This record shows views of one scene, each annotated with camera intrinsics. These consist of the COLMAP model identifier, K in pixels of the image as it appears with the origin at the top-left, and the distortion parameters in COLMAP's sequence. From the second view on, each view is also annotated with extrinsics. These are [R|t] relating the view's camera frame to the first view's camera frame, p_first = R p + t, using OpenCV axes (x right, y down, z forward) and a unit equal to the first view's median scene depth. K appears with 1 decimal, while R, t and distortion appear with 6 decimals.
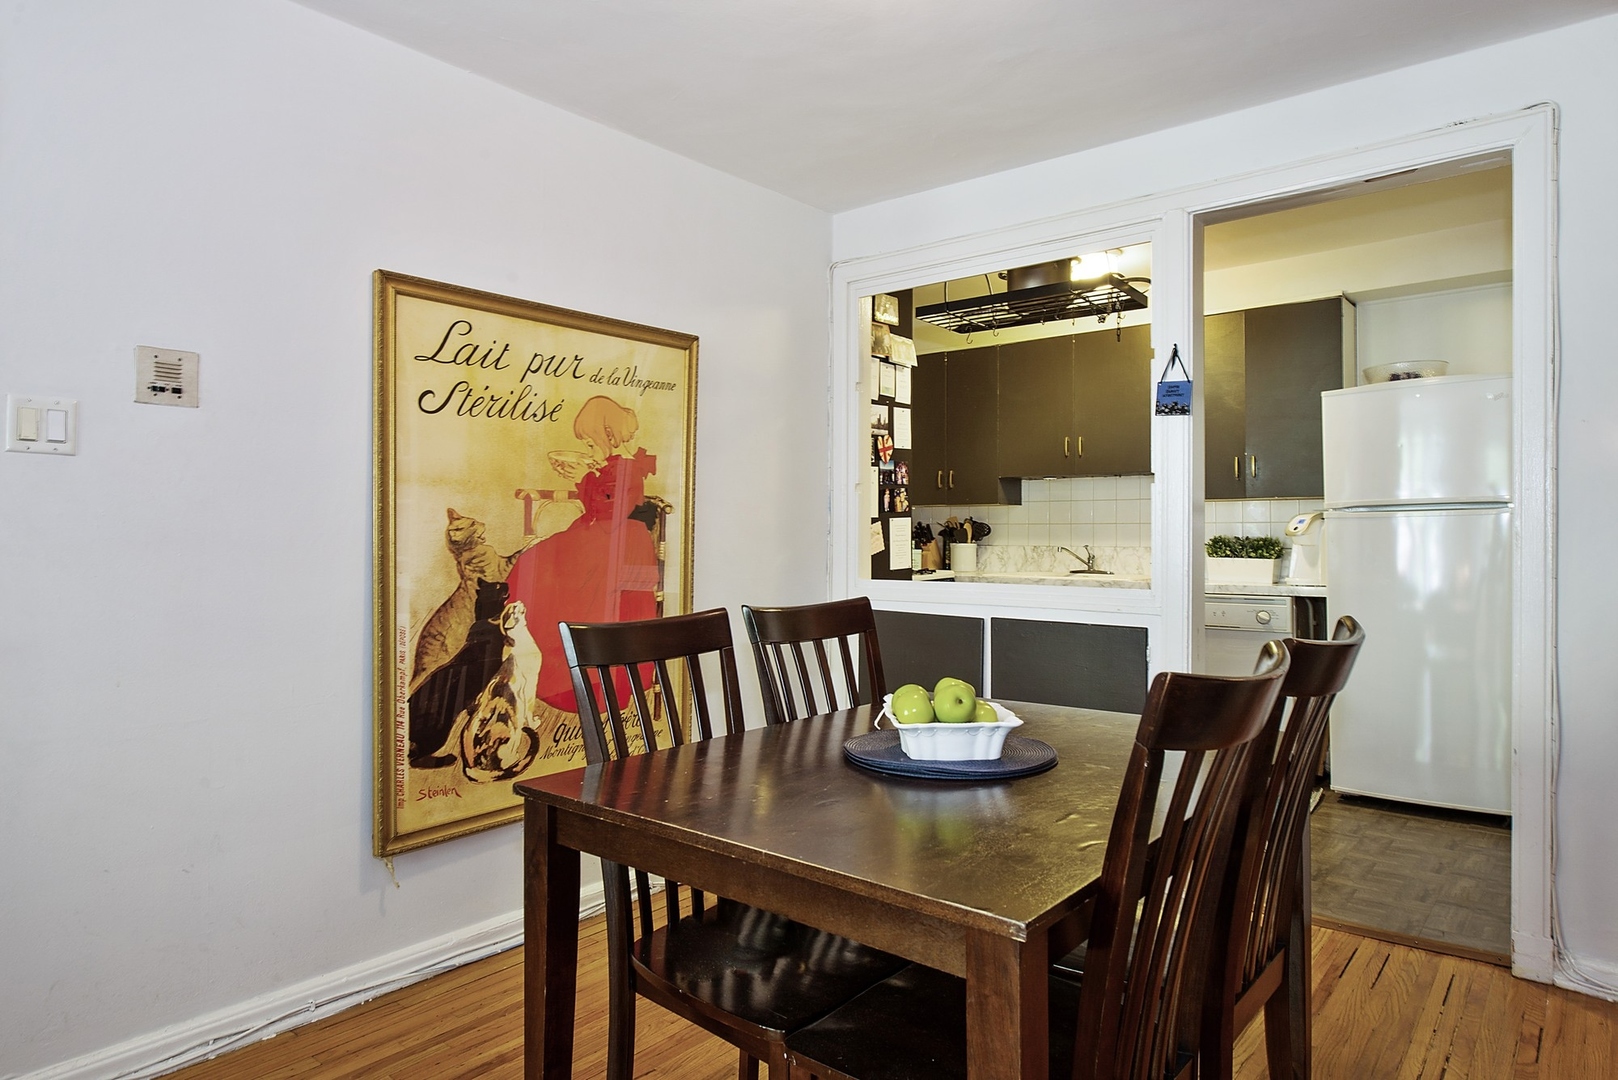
lens RADIAL K [[991.8, 0, 808.2], [0, 991.8, 541.8], [0, 0, 1]] dist [0.003144, -0.000132]
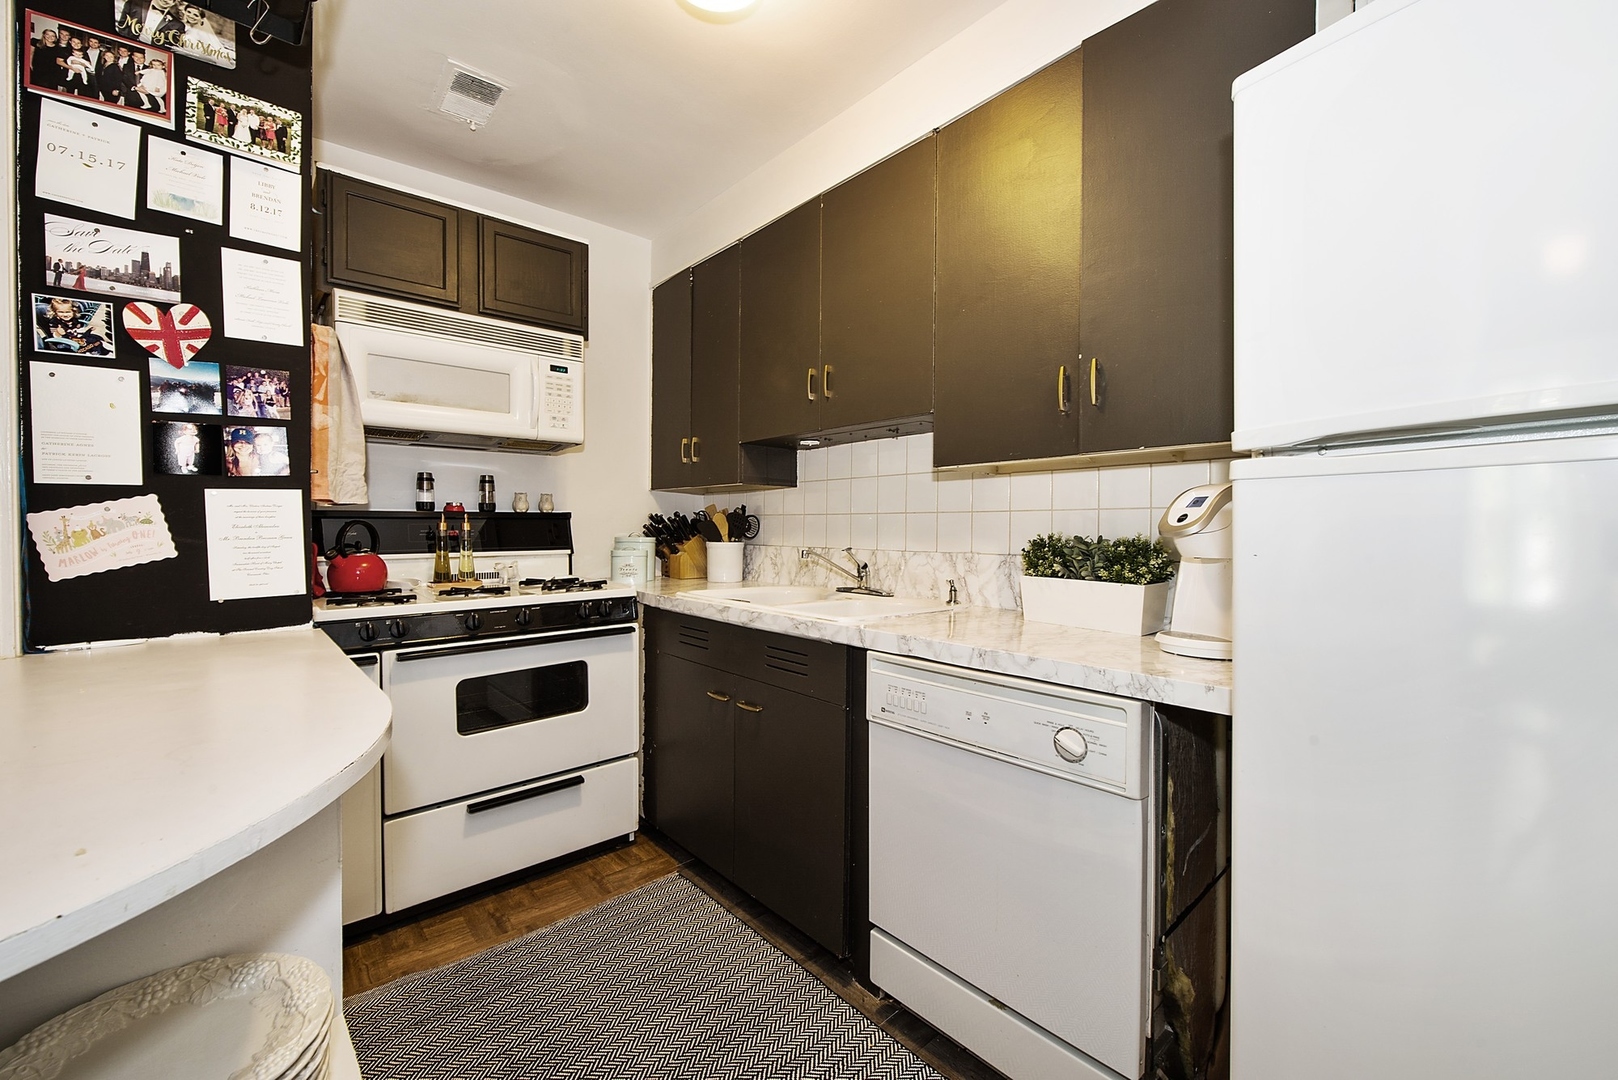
lens RADIAL K [[662.0, 0, 815.1], [0, 662.0, 547.5], [0, 0, 1]] dist [0.000134, -0.000134]
pose [[0.985106, 0.012548, -0.171492, 0.368210], [-0.009603, 0.999792, 0.017995, -0.004381], [0.171682, -0.016080, 0.985021, 0.664957]]
